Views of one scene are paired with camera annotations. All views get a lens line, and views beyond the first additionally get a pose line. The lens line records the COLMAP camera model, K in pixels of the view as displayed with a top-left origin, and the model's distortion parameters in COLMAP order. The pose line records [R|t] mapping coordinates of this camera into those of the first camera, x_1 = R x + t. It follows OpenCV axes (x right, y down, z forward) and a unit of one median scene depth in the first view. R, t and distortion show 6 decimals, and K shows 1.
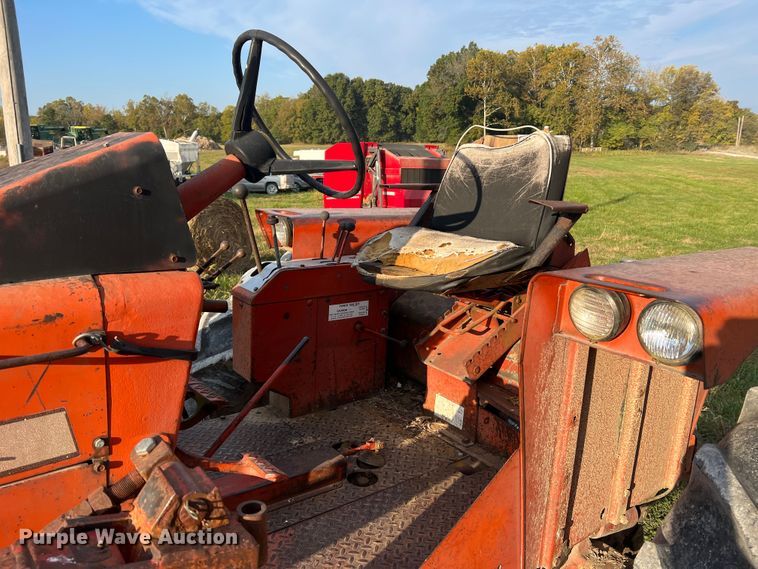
lens RADIAL K [[583.7, 0, 382.9], [0, 583.7, 286.6], [0, 0, 1]] dist [0.042727, -0.053267]
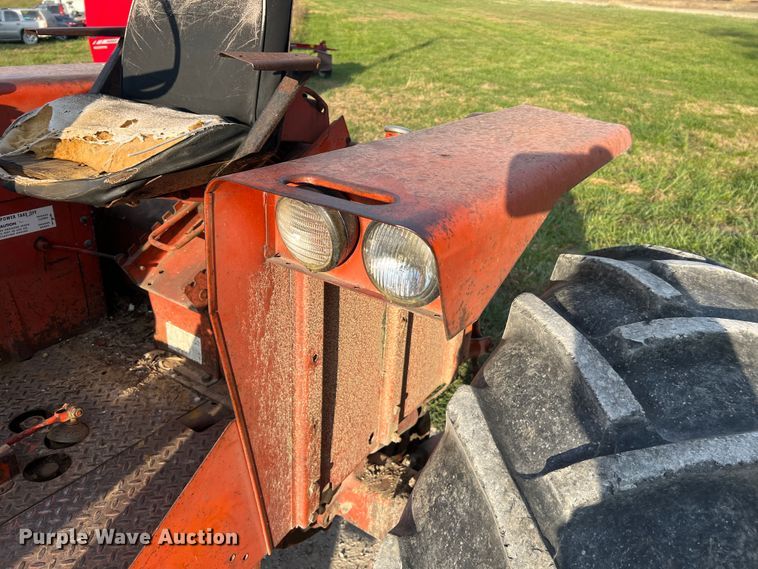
lens RADIAL K [[583.7, 0, 381.5], [0, 583.7, 285.6], [0, 0, 1]] dist [0.042727, -0.053267]
pose [[0.952666, -0.129622, 0.275001, 0.177545], [0.060989, 0.967648, 0.244821, -0.038857], [-0.297838, -0.216460, 0.929751, 0.241211]]
